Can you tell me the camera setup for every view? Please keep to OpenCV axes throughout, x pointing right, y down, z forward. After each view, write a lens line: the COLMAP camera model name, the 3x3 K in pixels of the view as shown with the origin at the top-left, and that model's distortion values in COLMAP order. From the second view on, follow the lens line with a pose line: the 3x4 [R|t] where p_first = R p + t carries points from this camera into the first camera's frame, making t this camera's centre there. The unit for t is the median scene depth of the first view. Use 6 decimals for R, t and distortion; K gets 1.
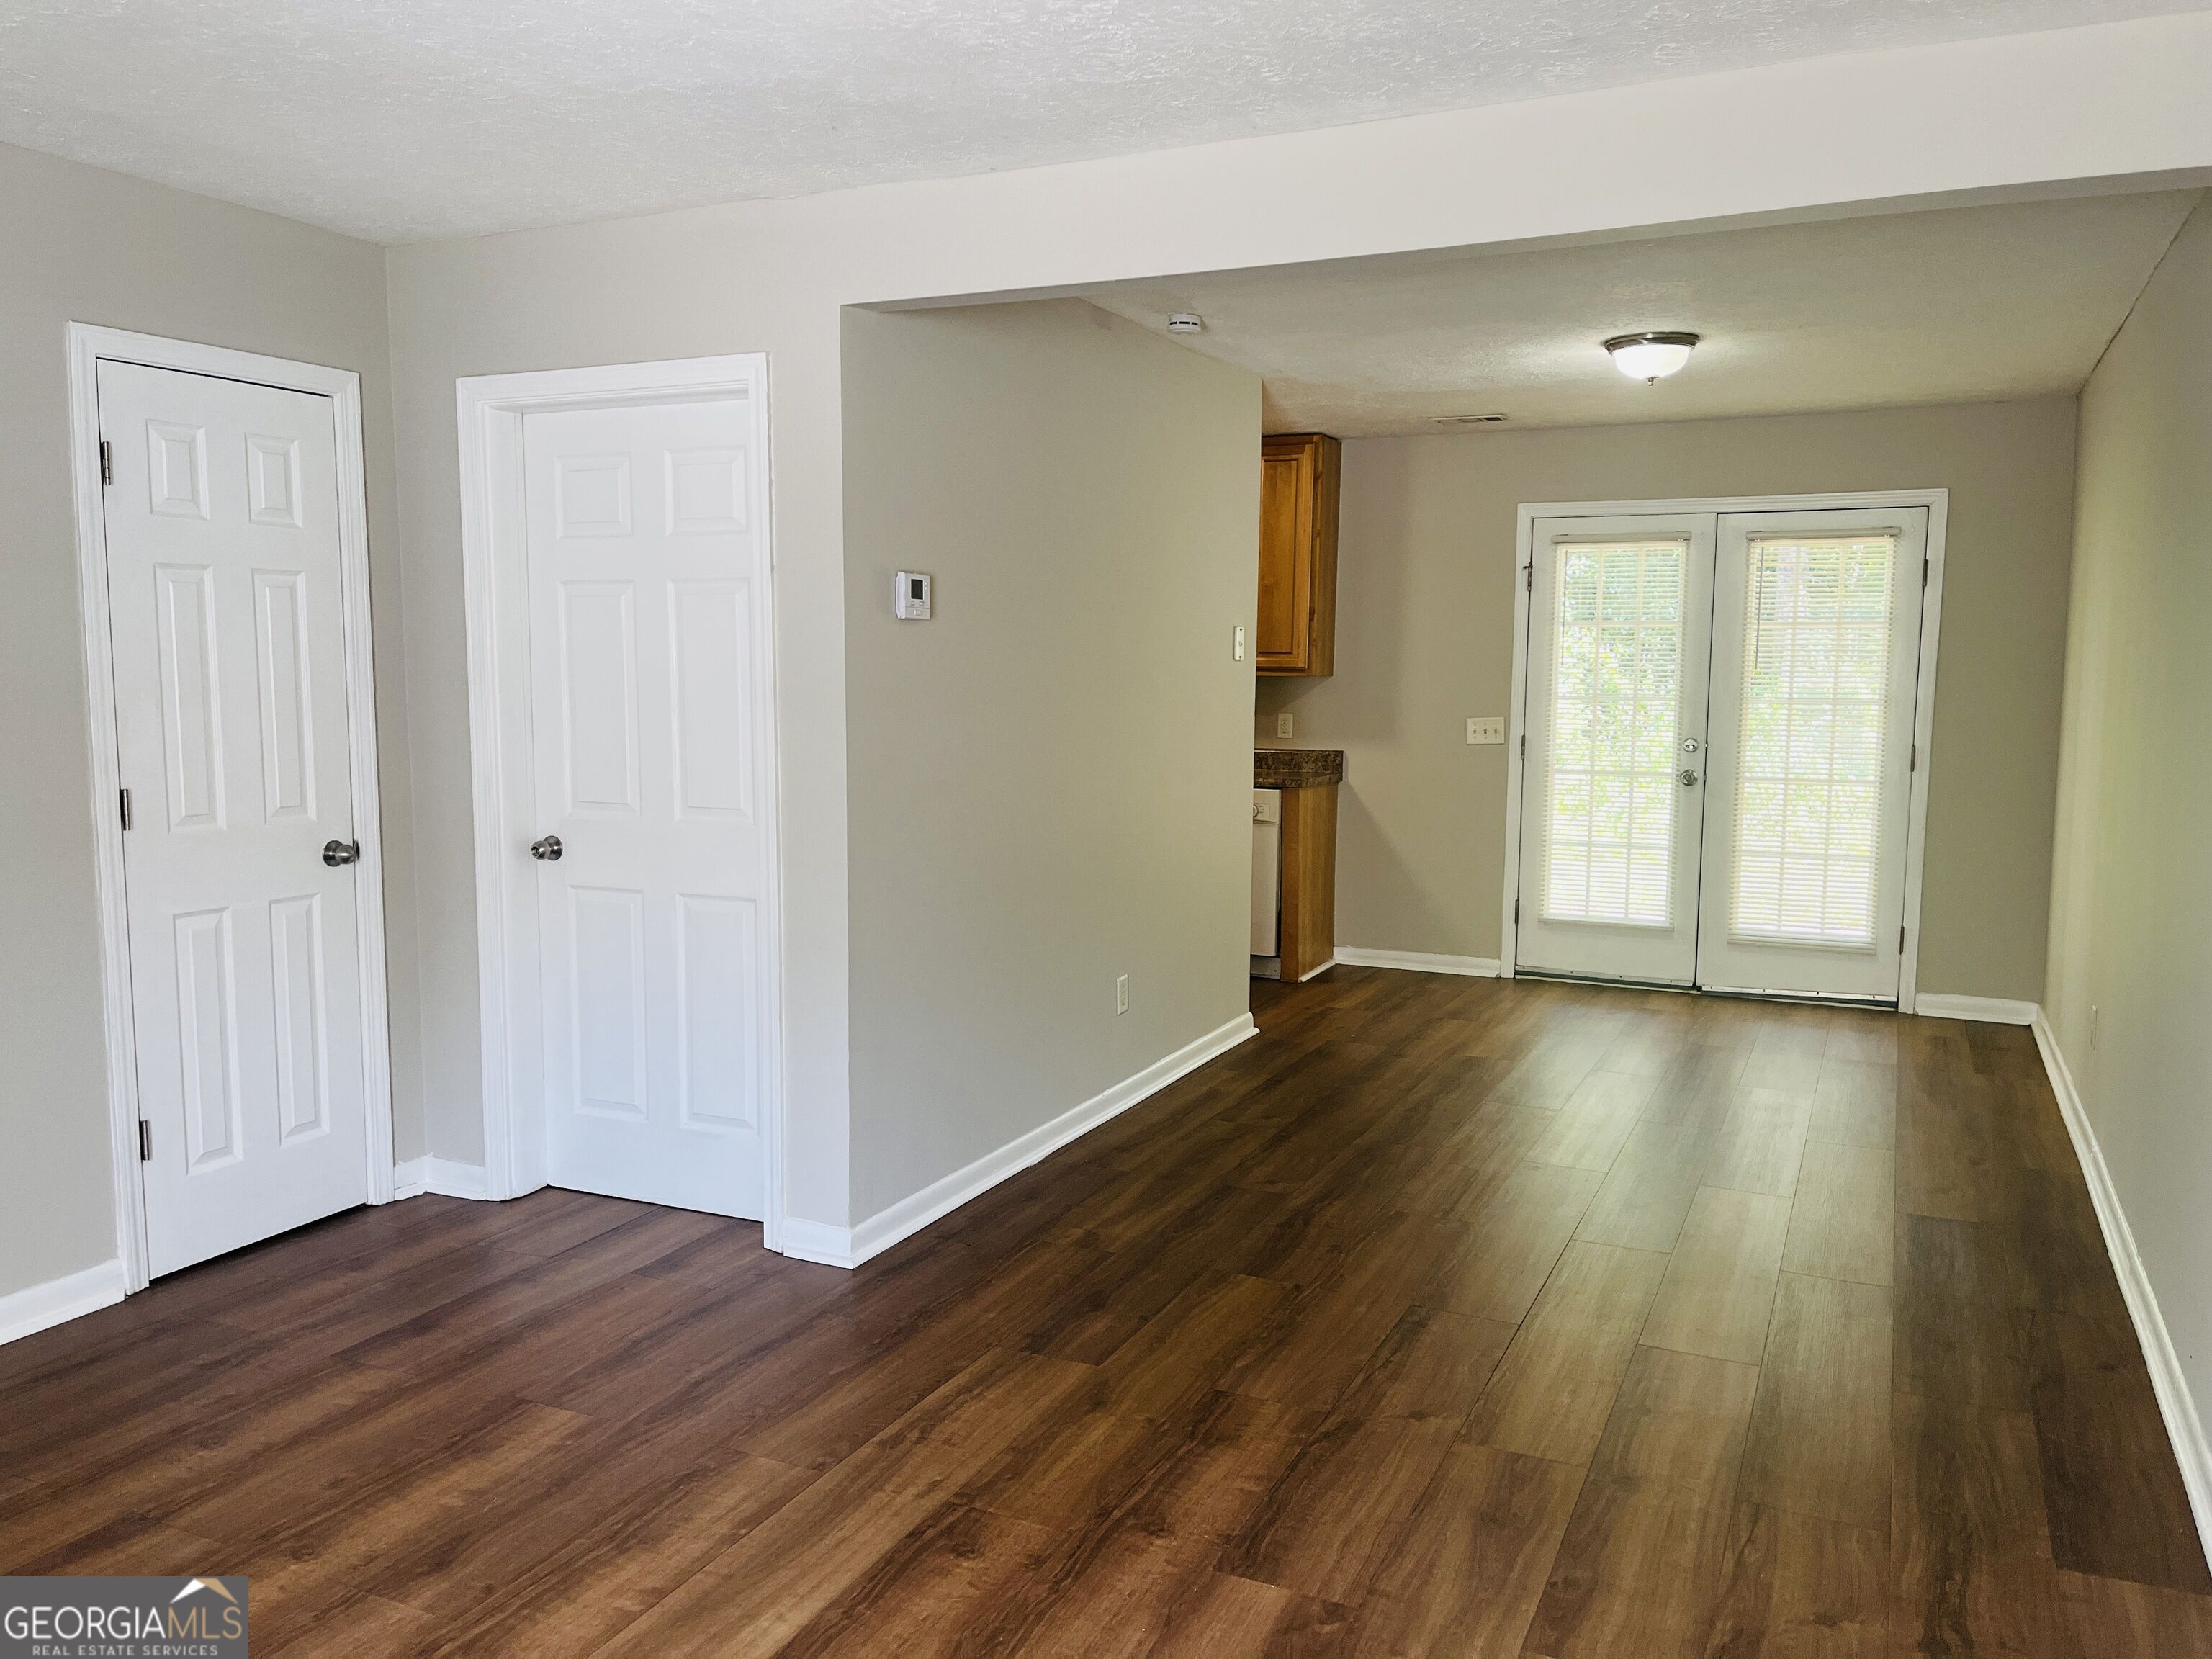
lens RADIAL K [[1683.0, 0, 1101.3], [0, 1683.0, 846.2], [0, 0, 1]] dist [0.079311, -0.093012]
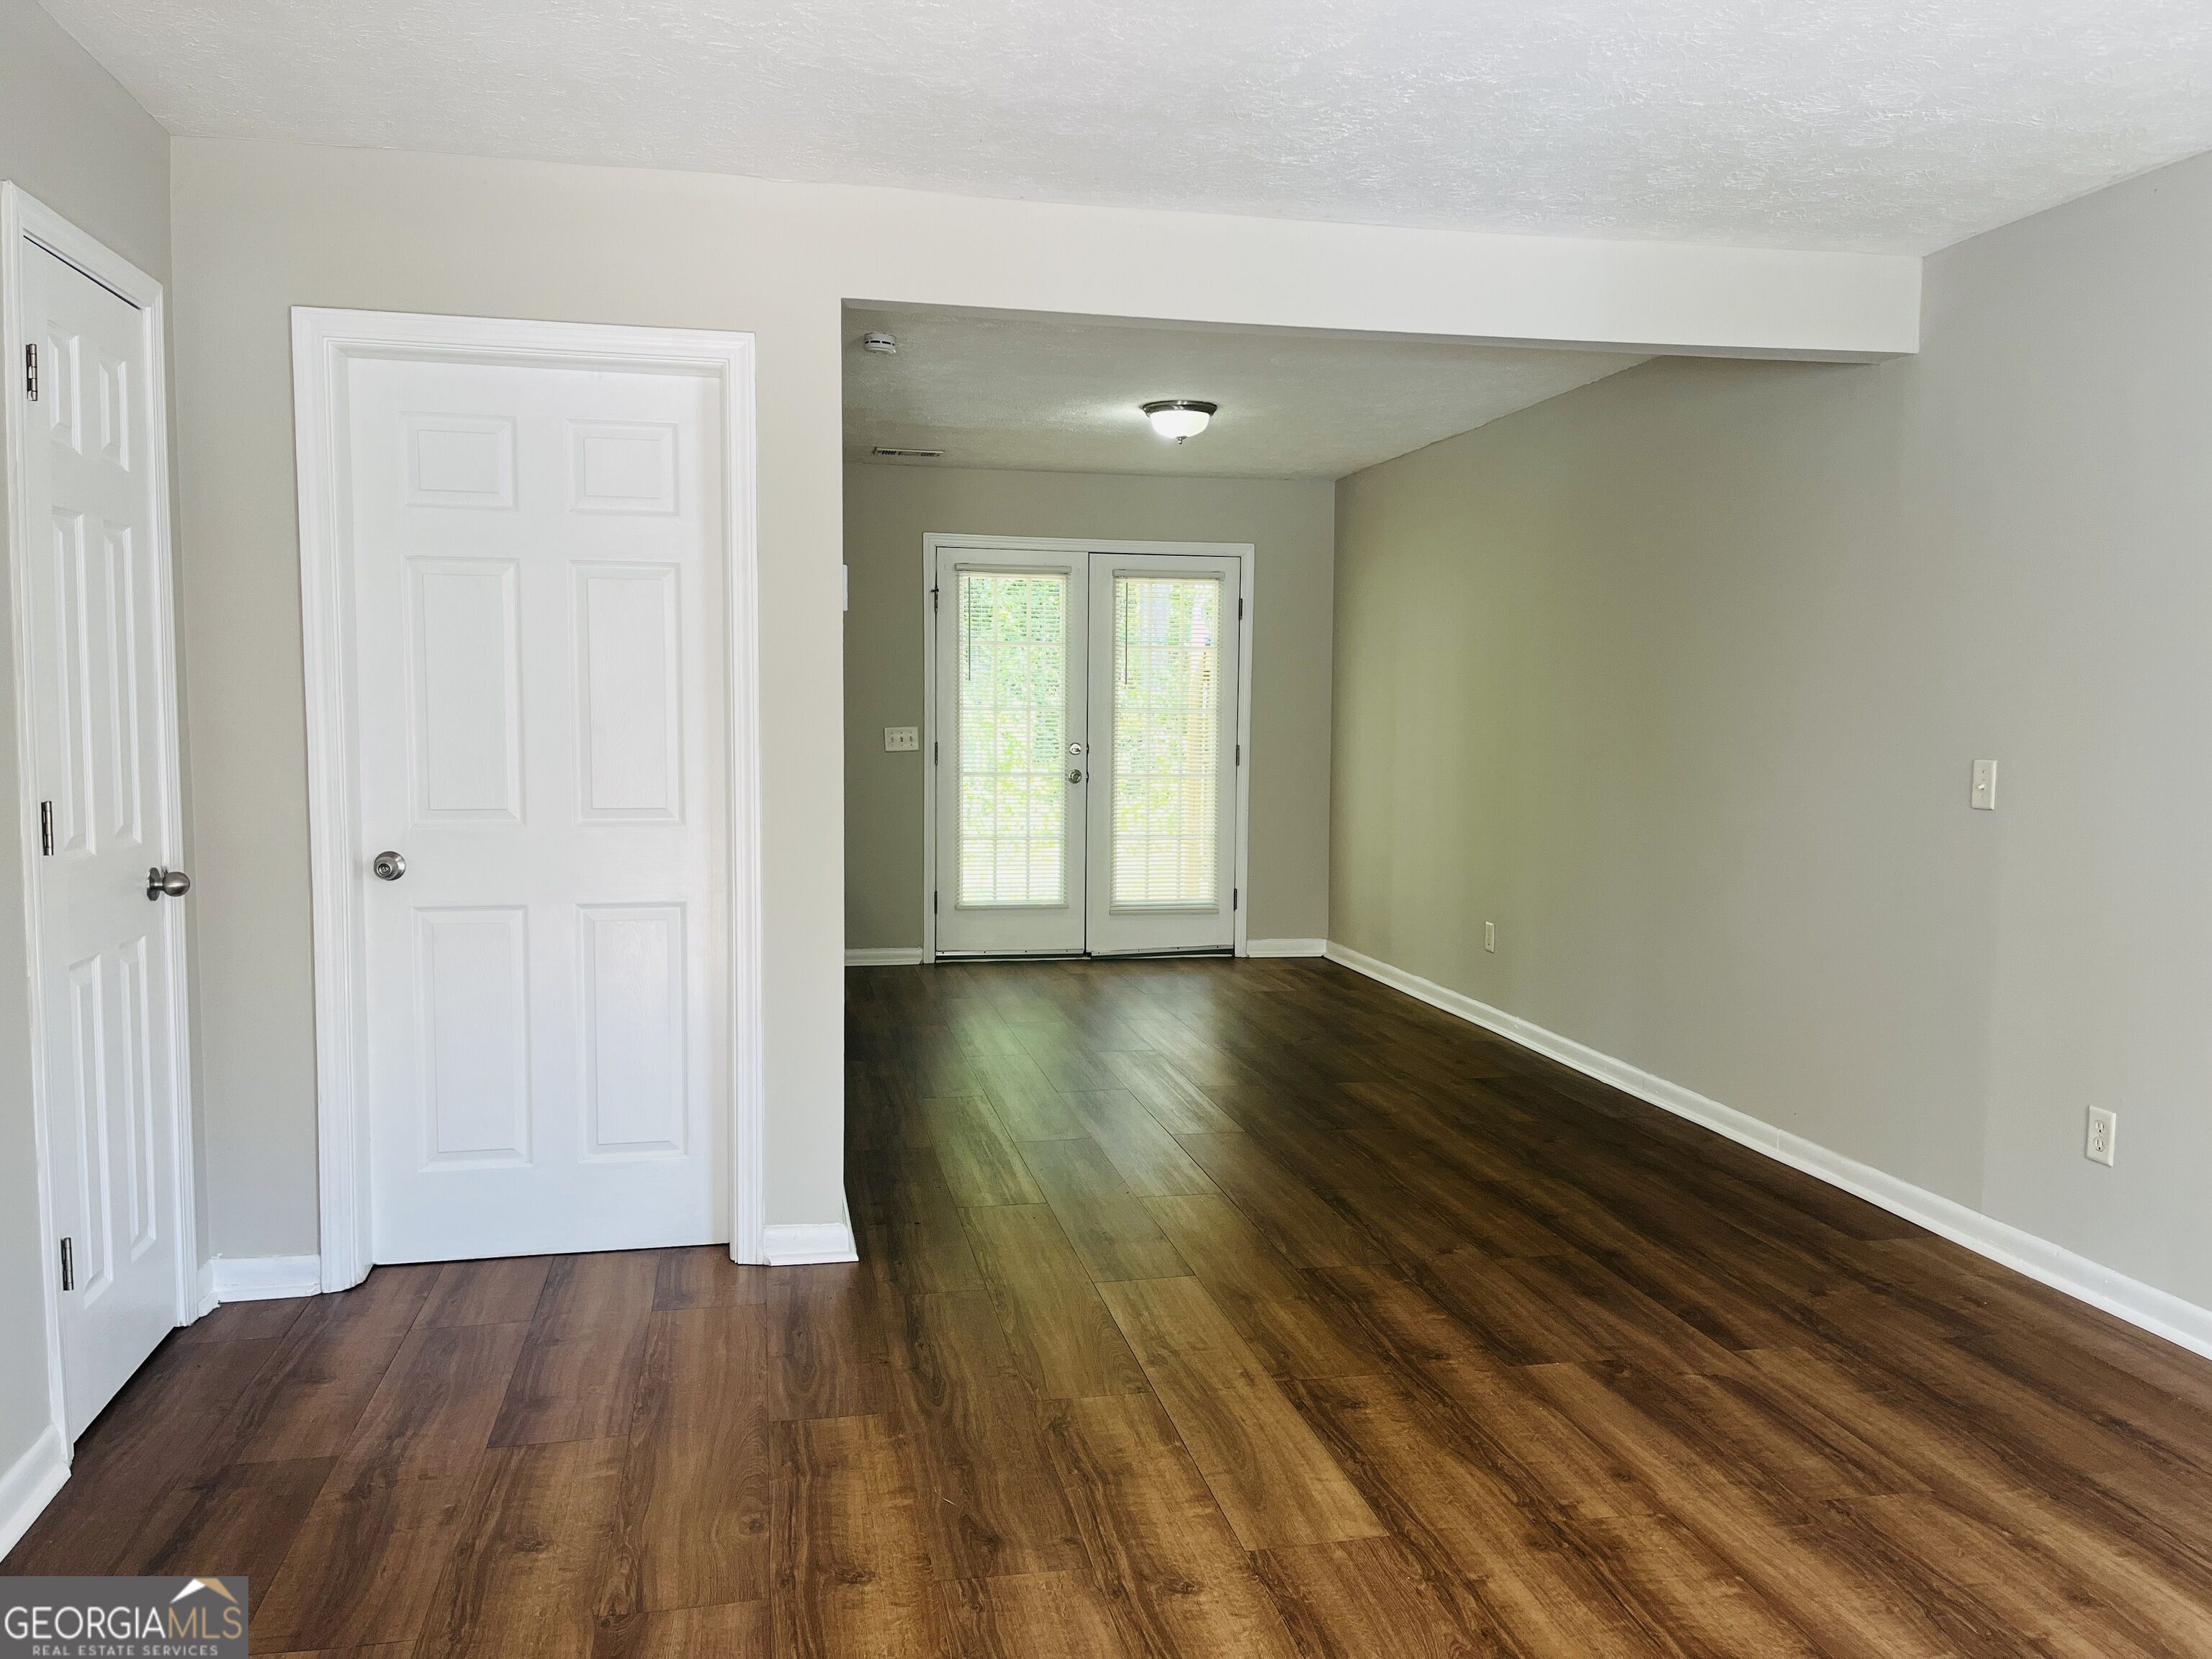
lens RADIAL K [[1682.7, 0, 1093.8], [0, 1682.7, 840.5], [0, 0, 1]] dist [0.090069, -0.123048]
pose [[0.801117, -0.048906, 0.596507, -0.354493], [0.062557, 0.998039, -0.002188, 0.007962], [-0.595230, 0.039069, 0.802605, 0.061775]]
